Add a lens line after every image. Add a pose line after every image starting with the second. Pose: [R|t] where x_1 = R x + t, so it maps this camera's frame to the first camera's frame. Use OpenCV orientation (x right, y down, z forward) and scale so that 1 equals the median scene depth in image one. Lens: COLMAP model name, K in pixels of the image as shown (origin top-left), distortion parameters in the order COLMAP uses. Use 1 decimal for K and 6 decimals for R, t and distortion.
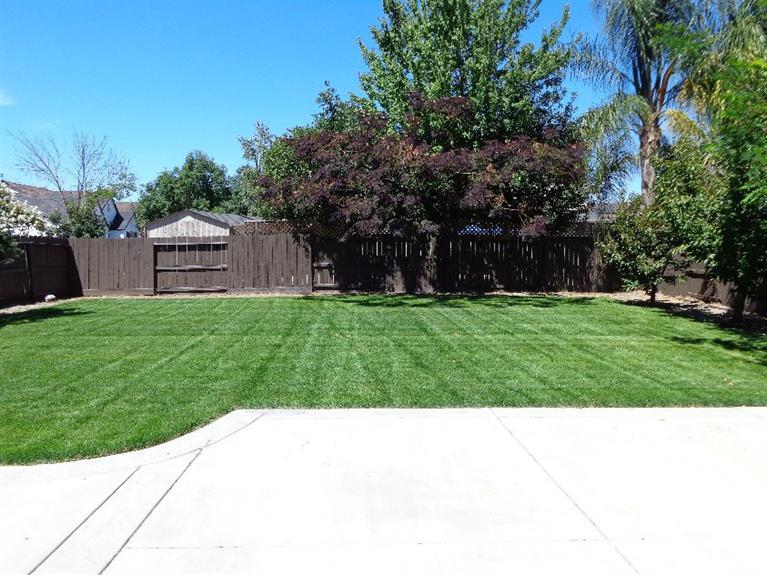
lens RADIAL K [[573.7, 0, 384.0], [0, 573.7, 283.8], [0, 0, 1]] dist [-0.003992, 0.003558]
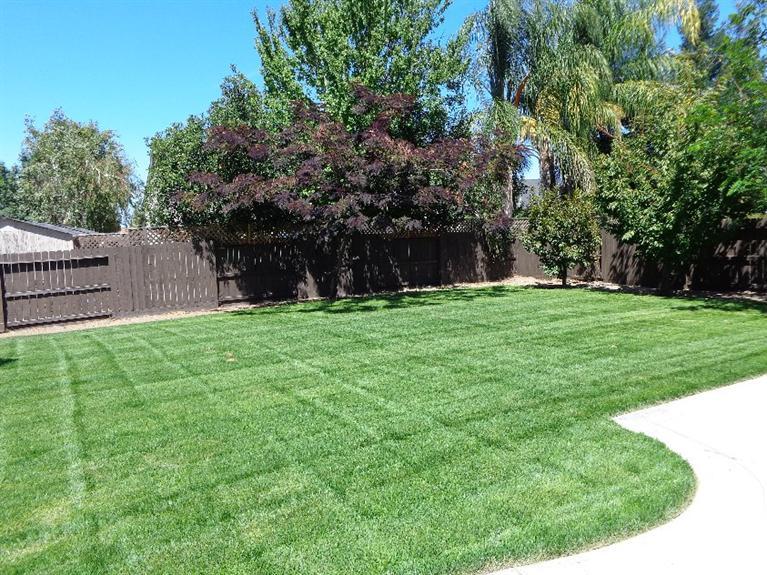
lens RADIAL K [[573.7, 0, 385.8], [0, 573.7, 285.6], [0, 0, 1]] dist [-0.003992, 0.003558]
pose [[0.892943, -0.079496, 0.443095, -0.282615], [0.082535, 0.996510, 0.012457, -0.008160], [-0.442539, 0.025447, 0.896388, 0.105583]]
